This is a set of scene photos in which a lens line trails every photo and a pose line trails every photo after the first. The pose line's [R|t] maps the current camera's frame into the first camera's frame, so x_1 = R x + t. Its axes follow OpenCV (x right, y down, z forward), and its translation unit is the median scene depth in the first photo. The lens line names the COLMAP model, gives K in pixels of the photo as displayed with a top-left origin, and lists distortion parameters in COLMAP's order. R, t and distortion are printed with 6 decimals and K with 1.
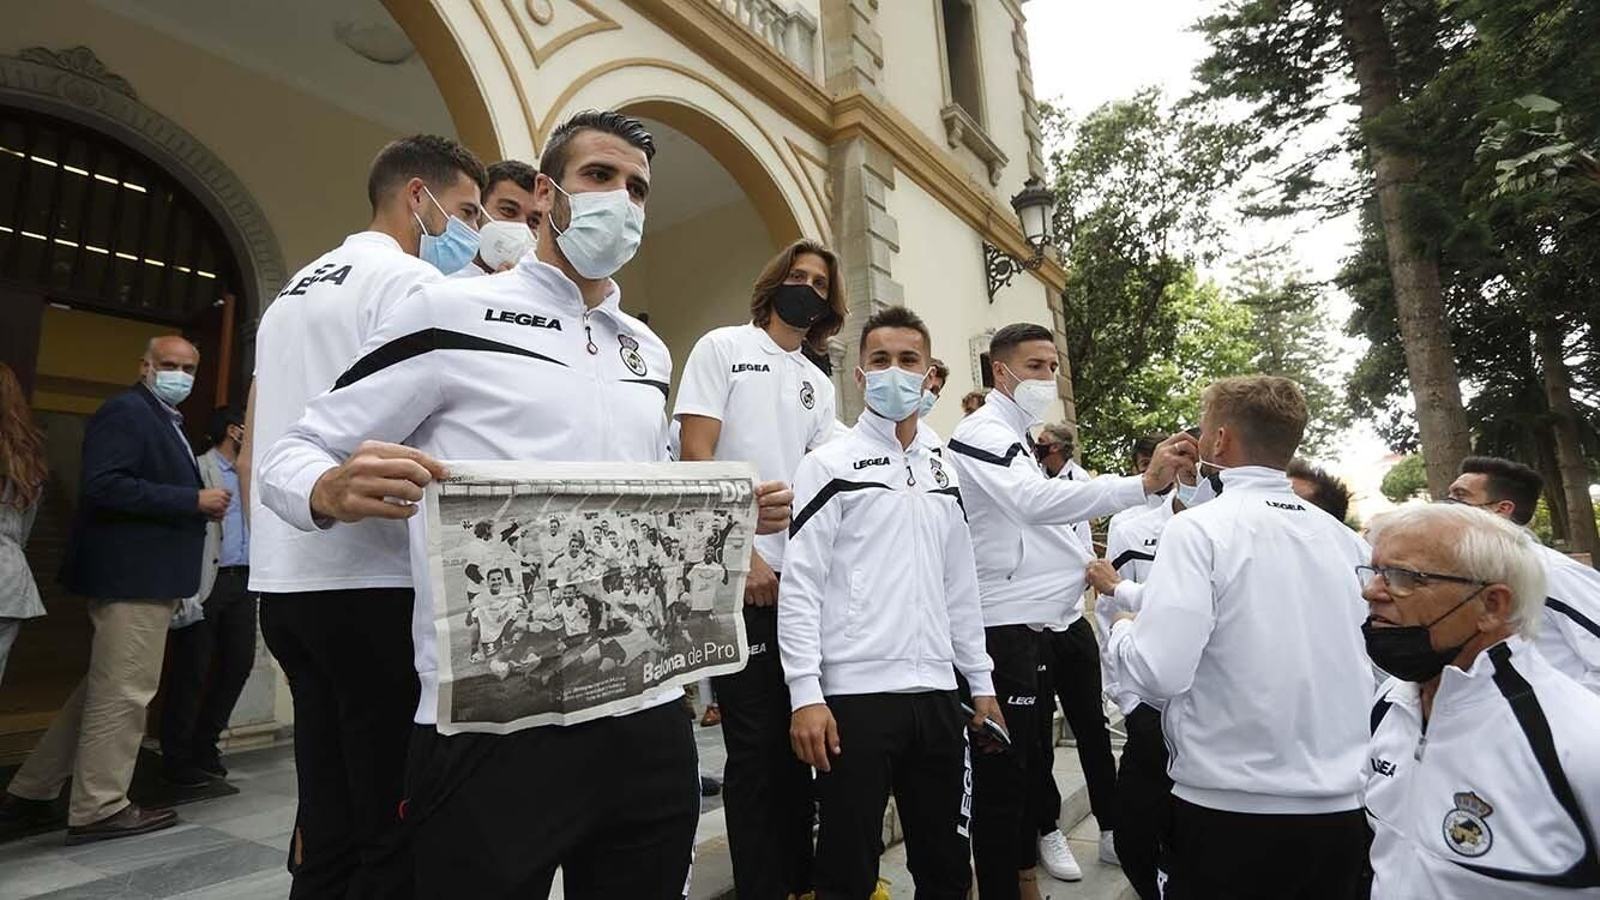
lens RADIAL K [[883.8, 0, 807.4], [0, 883.8, 371.9], [0, 0, 1]] dist [-0.058137, 0.032754]
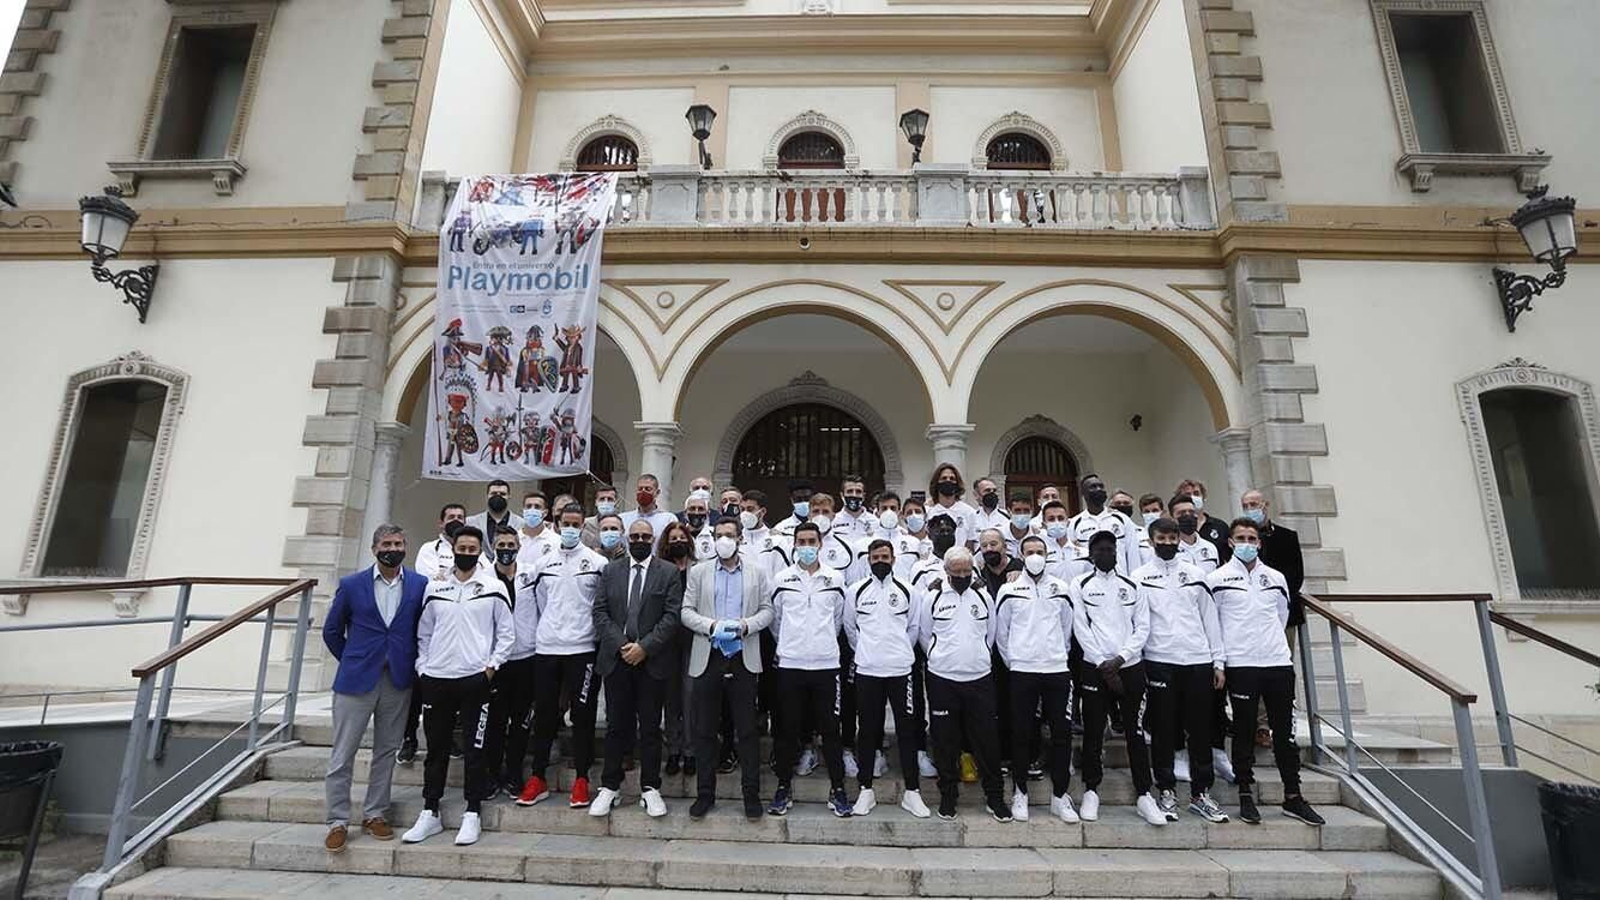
lens RADIAL K [[769.9, 0, 796.7], [0, 769.9, 413.9], [0, 0, 1]] dist [-0.070591, 0.028553]
pose [[0.531976, -0.144092, -0.834410, 0.585646], [0.164245, 0.984259, -0.065255, -0.083934], [0.830678, -0.102333, 0.547268, -0.128698]]
